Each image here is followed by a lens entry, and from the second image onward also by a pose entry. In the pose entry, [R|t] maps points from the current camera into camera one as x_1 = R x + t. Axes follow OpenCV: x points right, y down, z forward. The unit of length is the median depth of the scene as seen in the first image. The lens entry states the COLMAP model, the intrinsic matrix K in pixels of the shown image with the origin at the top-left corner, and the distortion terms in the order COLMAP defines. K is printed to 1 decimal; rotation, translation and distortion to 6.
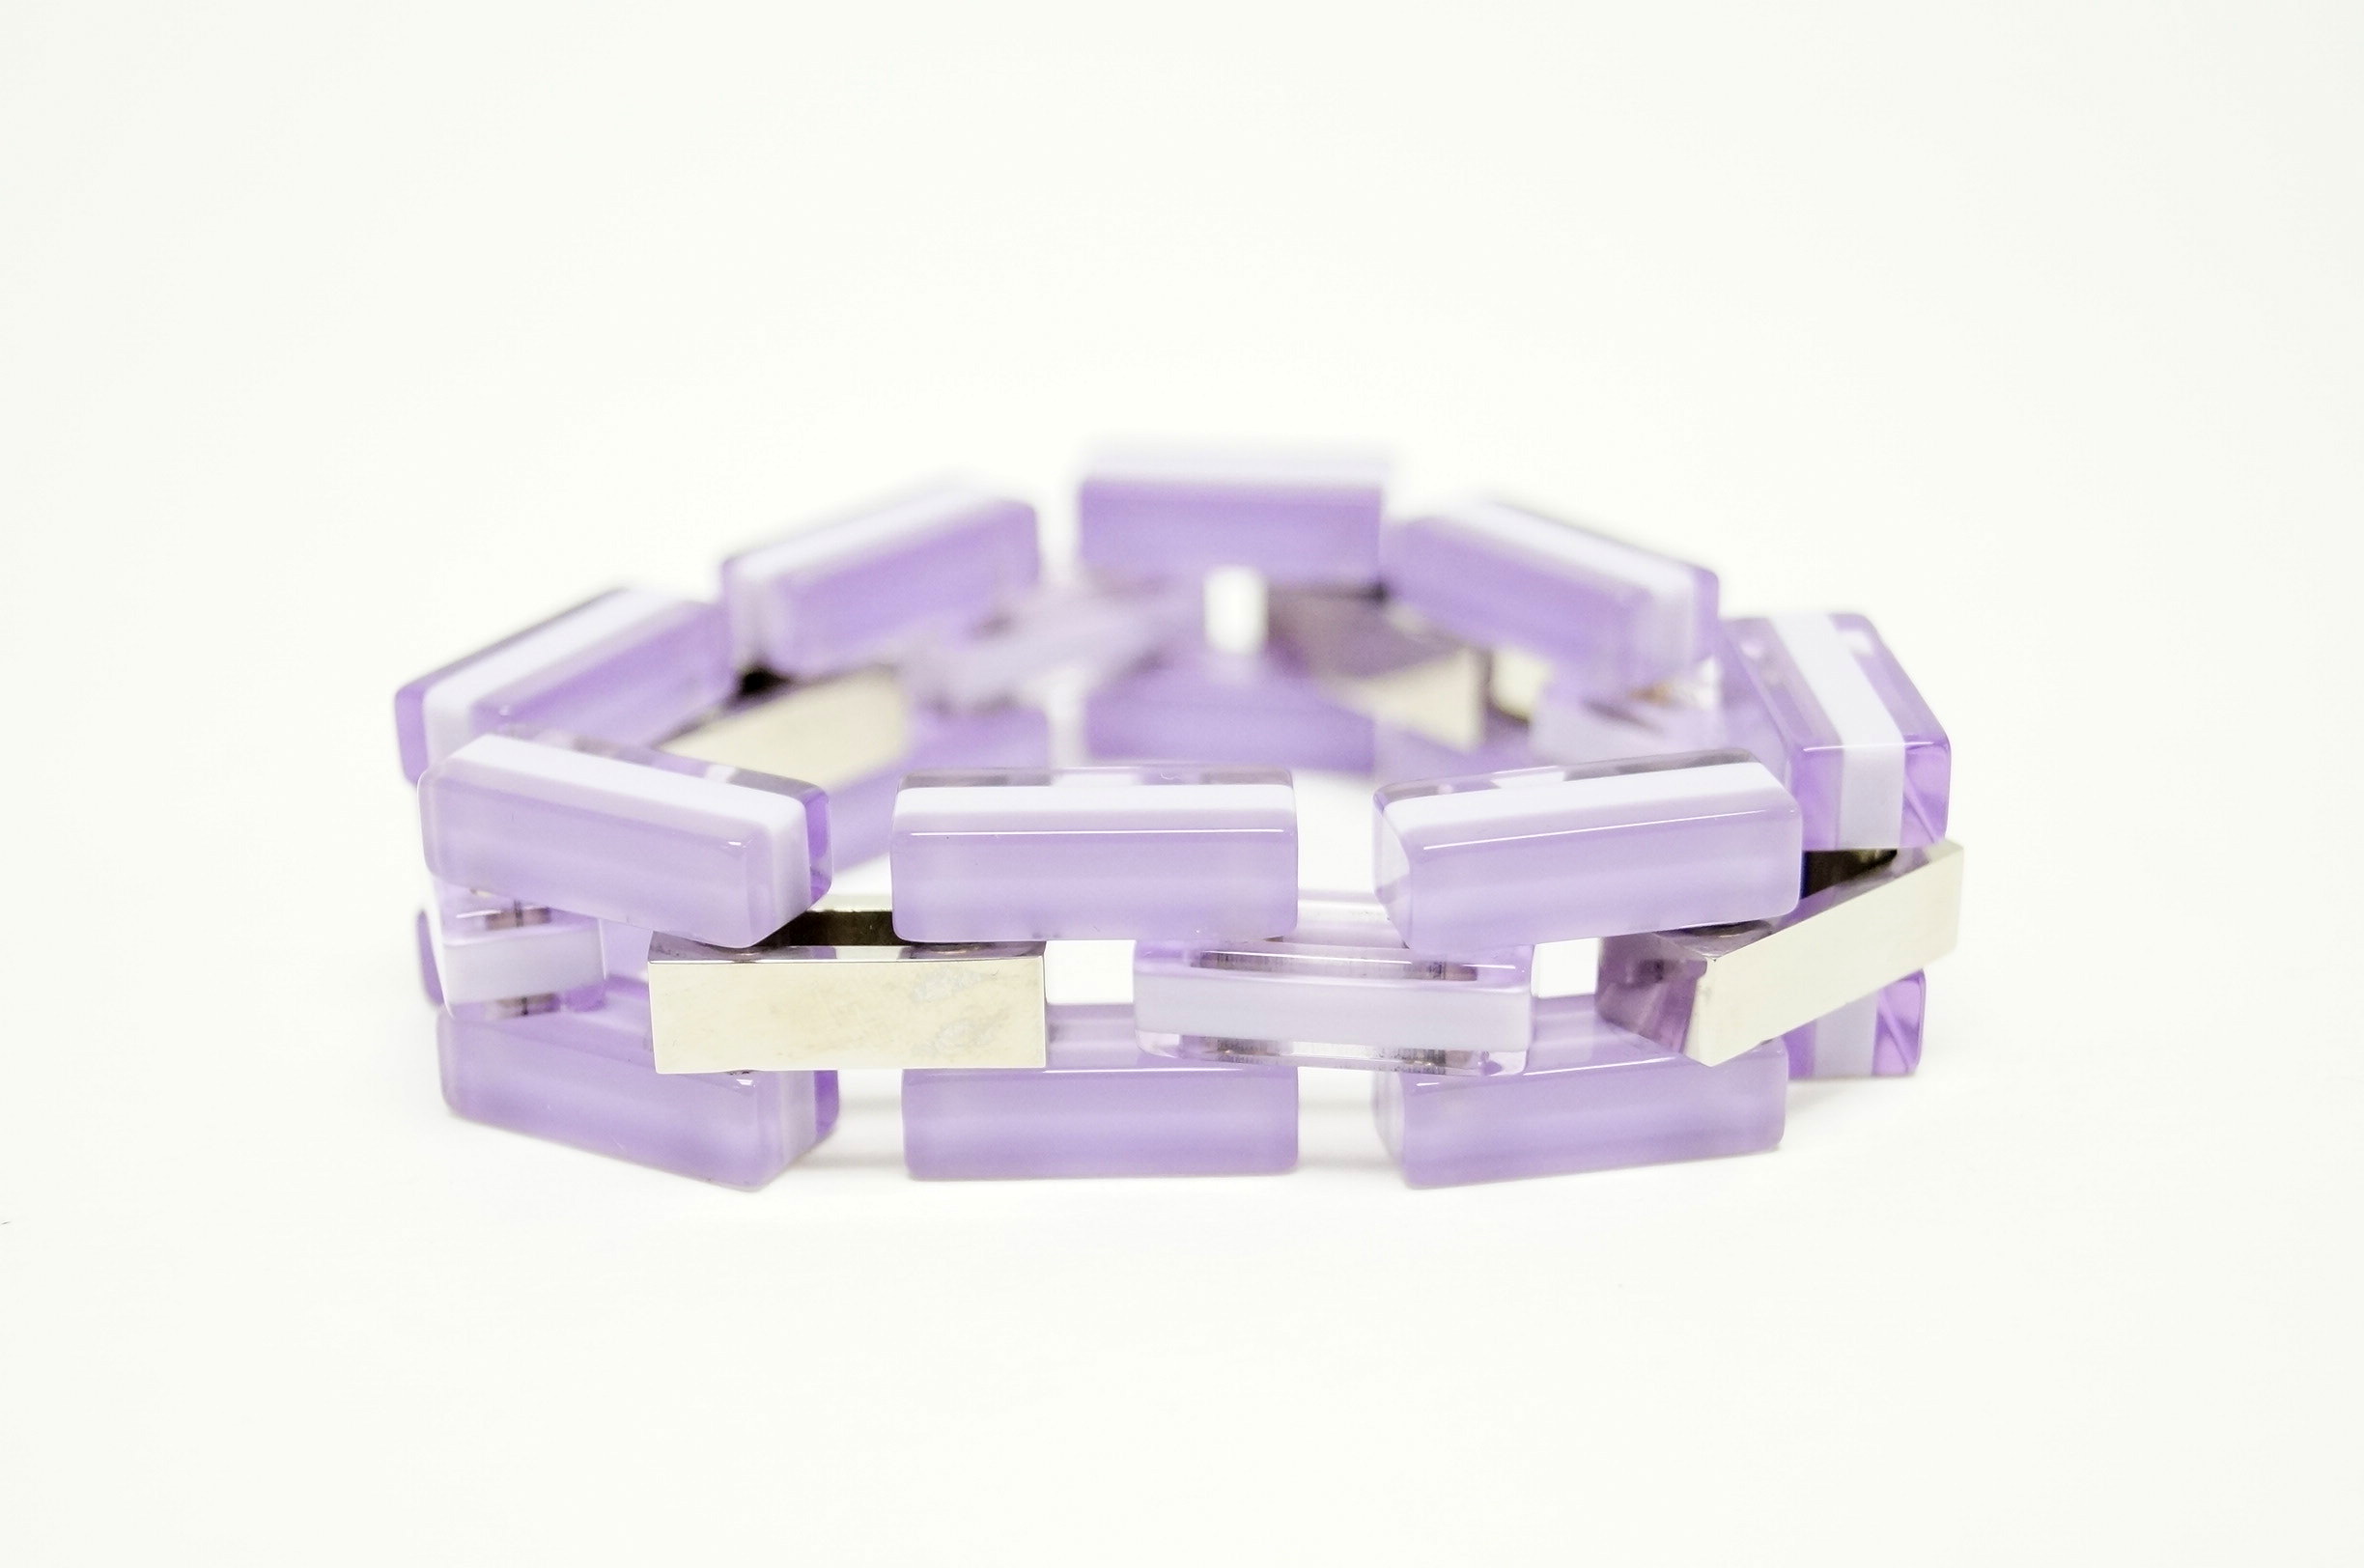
lens RADIAL K [[3732.5, 0, 1182.0], [0, 3732.5, 784.0], [0, 0, 1]] dist [-0.007478, -0.005323]
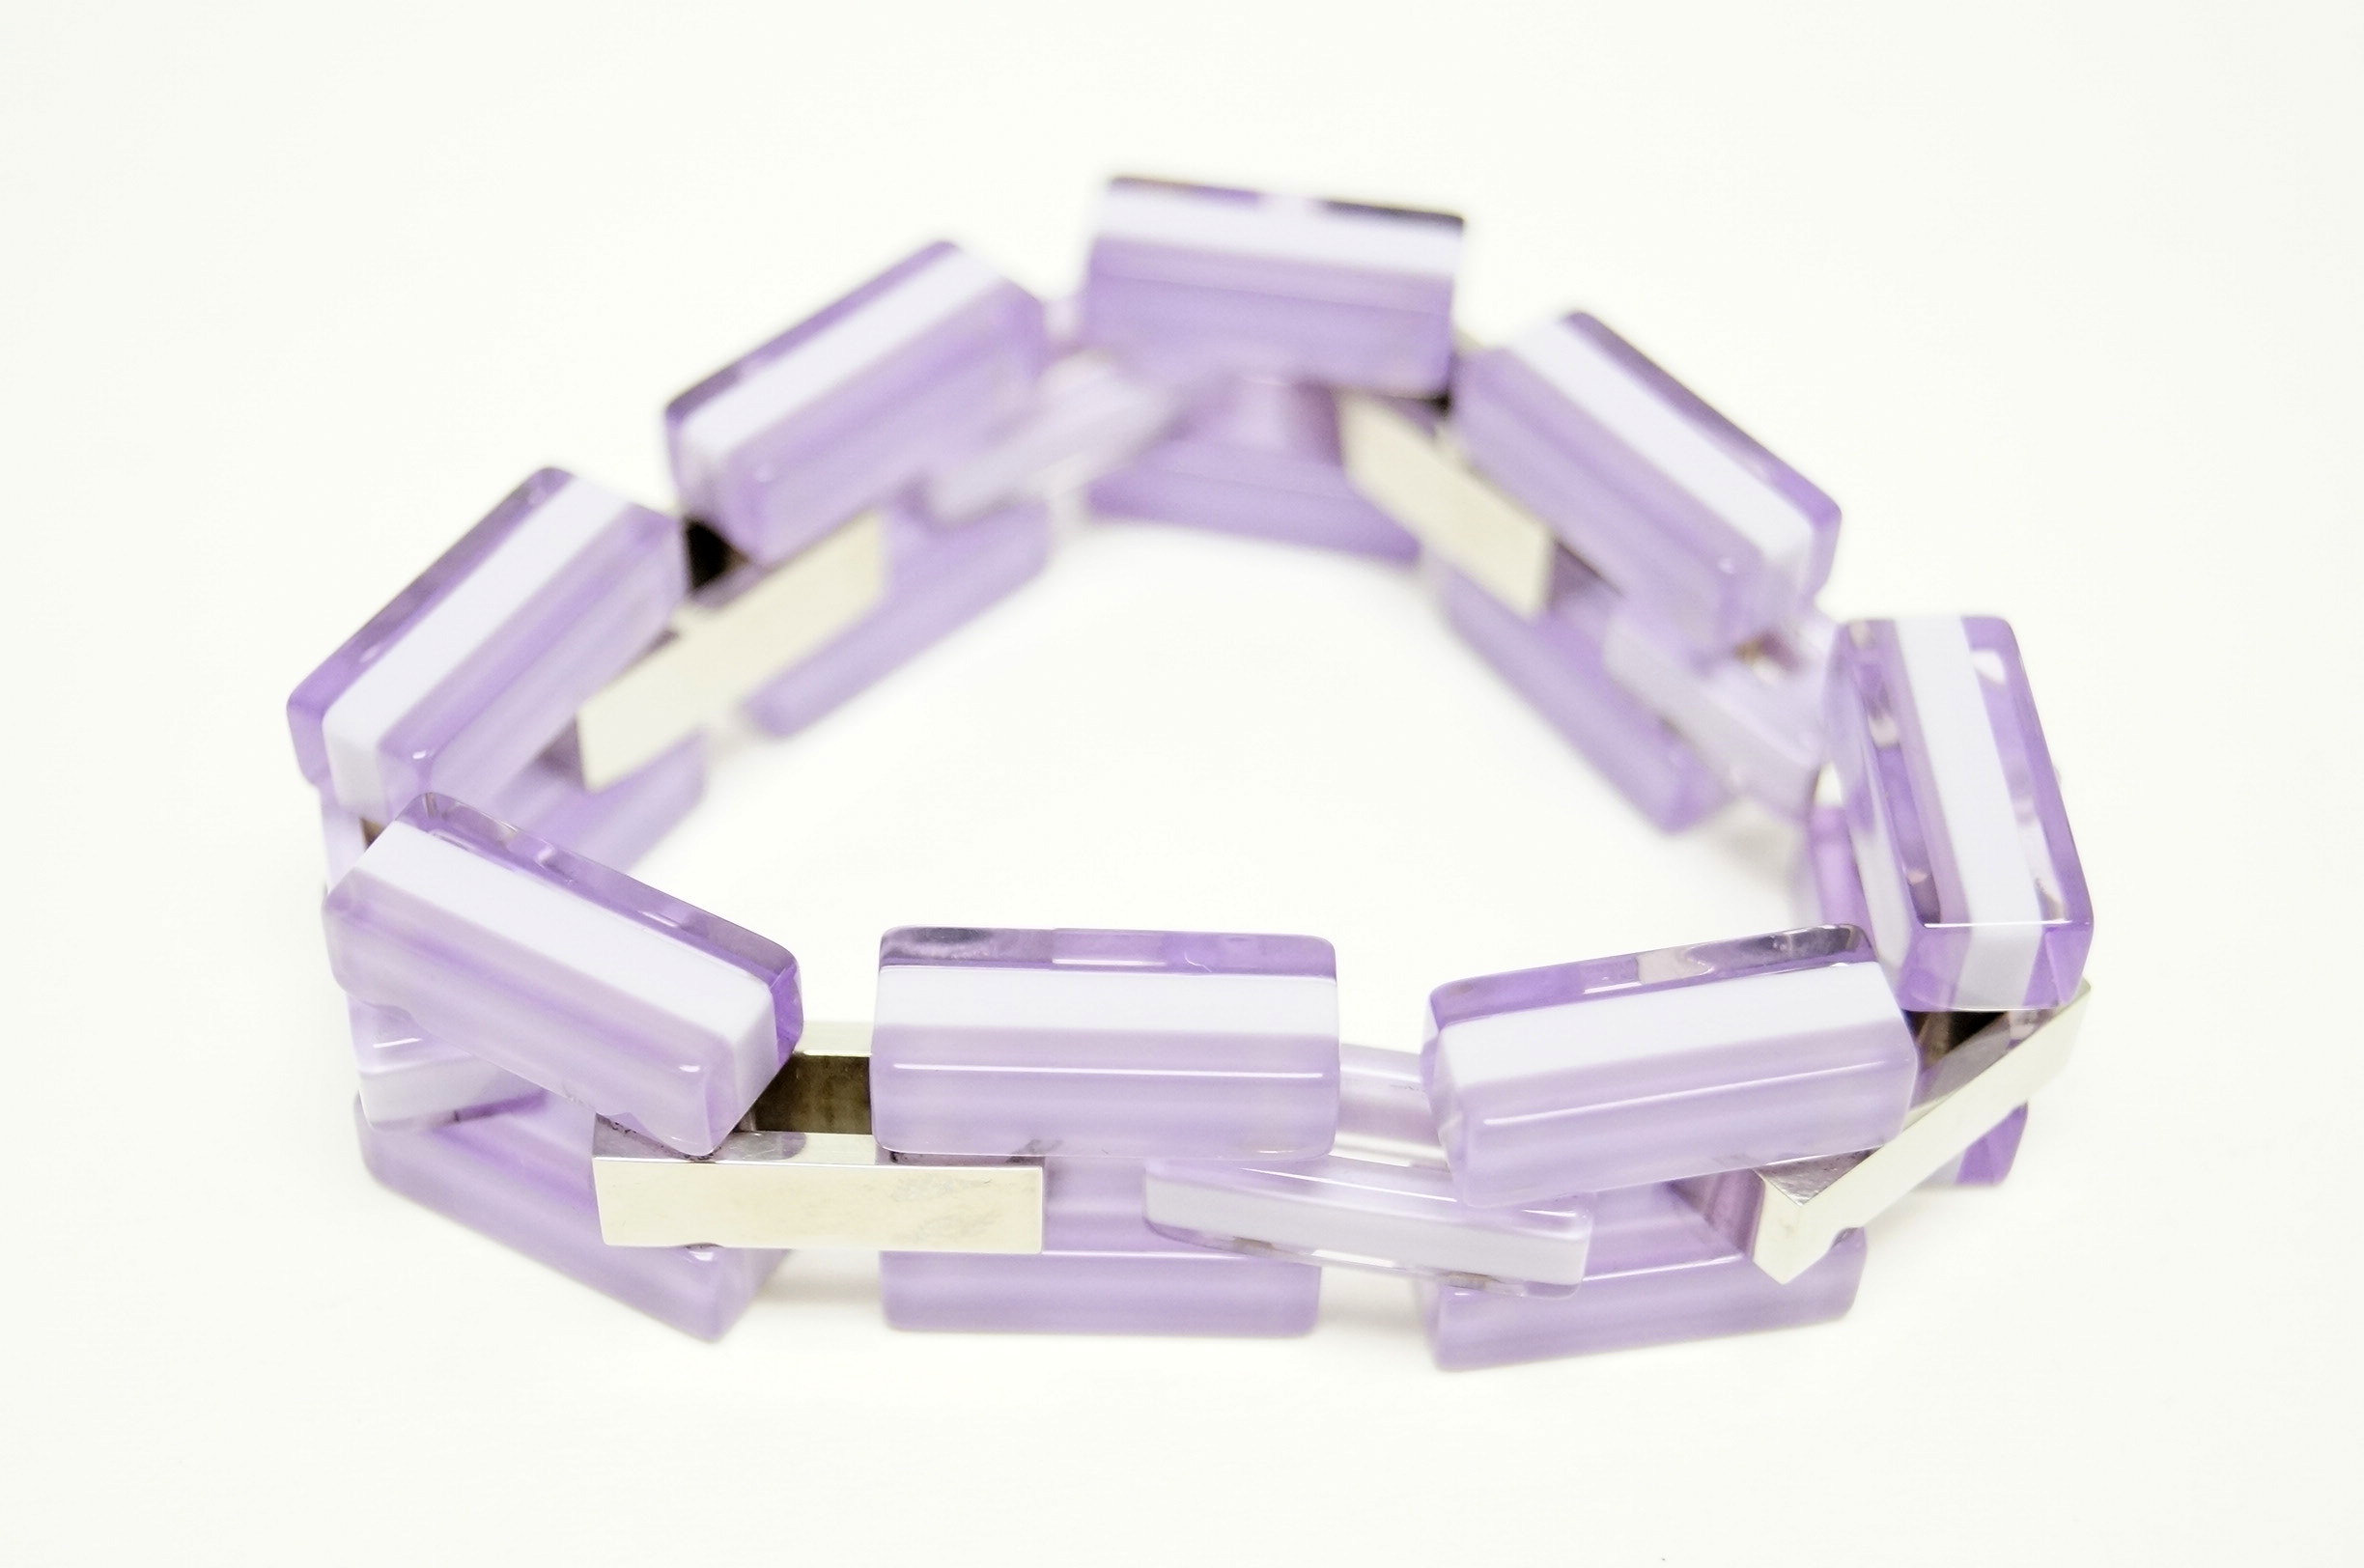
lens RADIAL K [[3732.5, 0, 1182.0], [0, 3732.5, 784.0], [0, 0, 1]] dist [-0.007478, -0.005323]
pose [[0.998892, 0.038886, 0.026507, -0.030455], [-0.046081, 0.922529, 0.383168, -0.366009], [-0.009553, -0.383964, 0.923298, 0.215264]]
